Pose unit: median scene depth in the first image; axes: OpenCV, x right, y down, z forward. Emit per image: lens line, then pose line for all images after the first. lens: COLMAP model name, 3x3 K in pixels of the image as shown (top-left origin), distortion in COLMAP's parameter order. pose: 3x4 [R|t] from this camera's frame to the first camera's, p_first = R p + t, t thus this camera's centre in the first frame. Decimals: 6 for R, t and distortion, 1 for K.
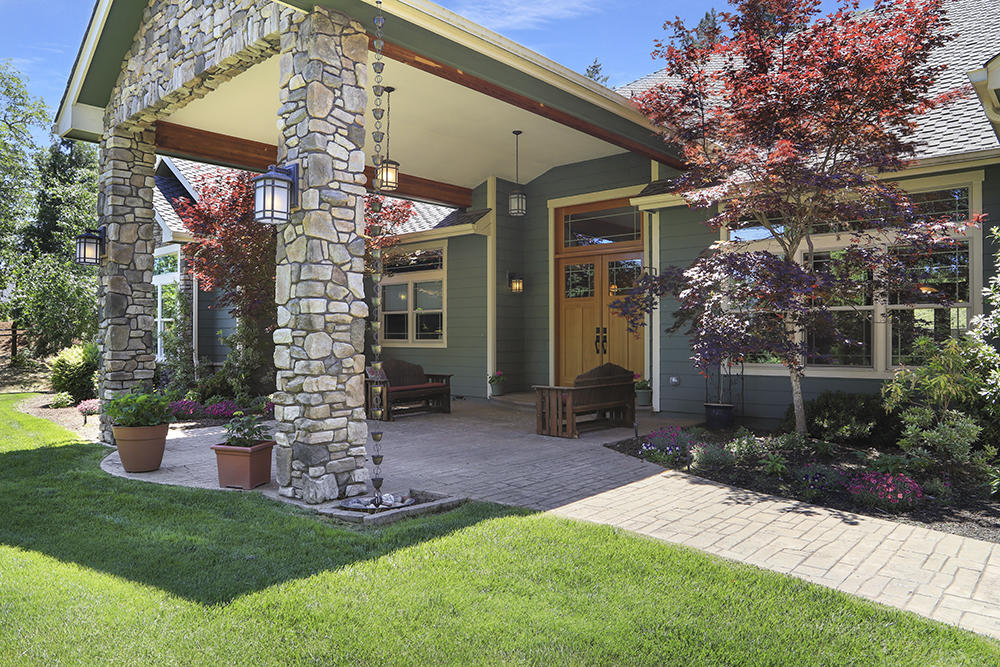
lens RADIAL K [[698.6, 0, 500.0], [0, 698.6, 333.5], [0, 0, 1]] dist [-0.113538, 0.088582]
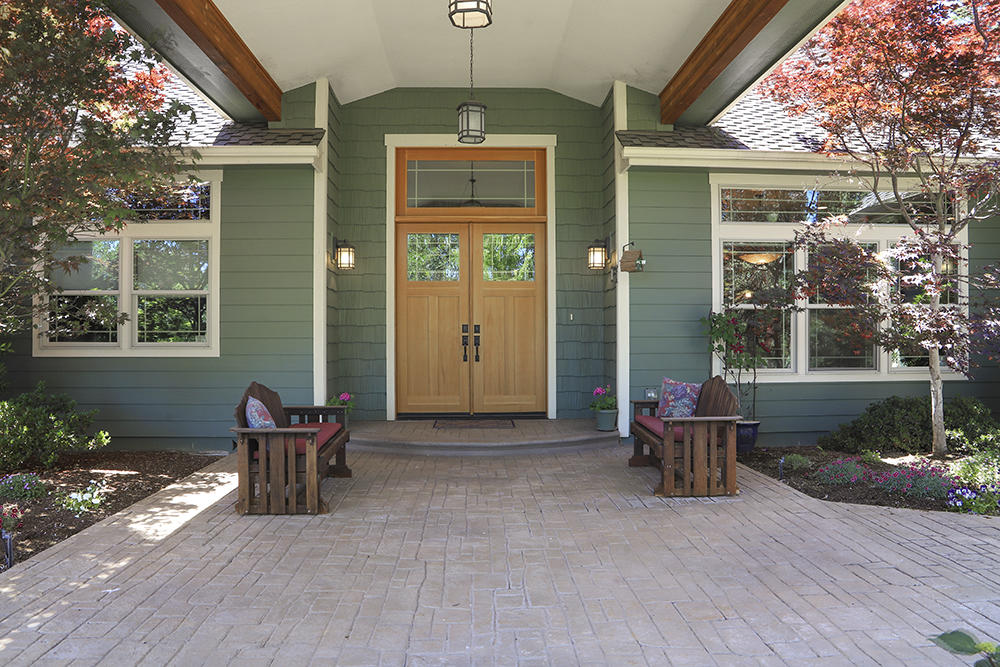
lens RADIAL K [[698.6, 0, 500.0], [0, 698.6, 333.5], [0, 0, 1]] dist [-0.113538, 0.088582]
pose [[0.727392, 0.005412, 0.686201, -0.309648], [-0.002398, 0.999983, -0.005344, 0.004108], [-0.686218, 0.002242, 0.727393, 0.440483]]
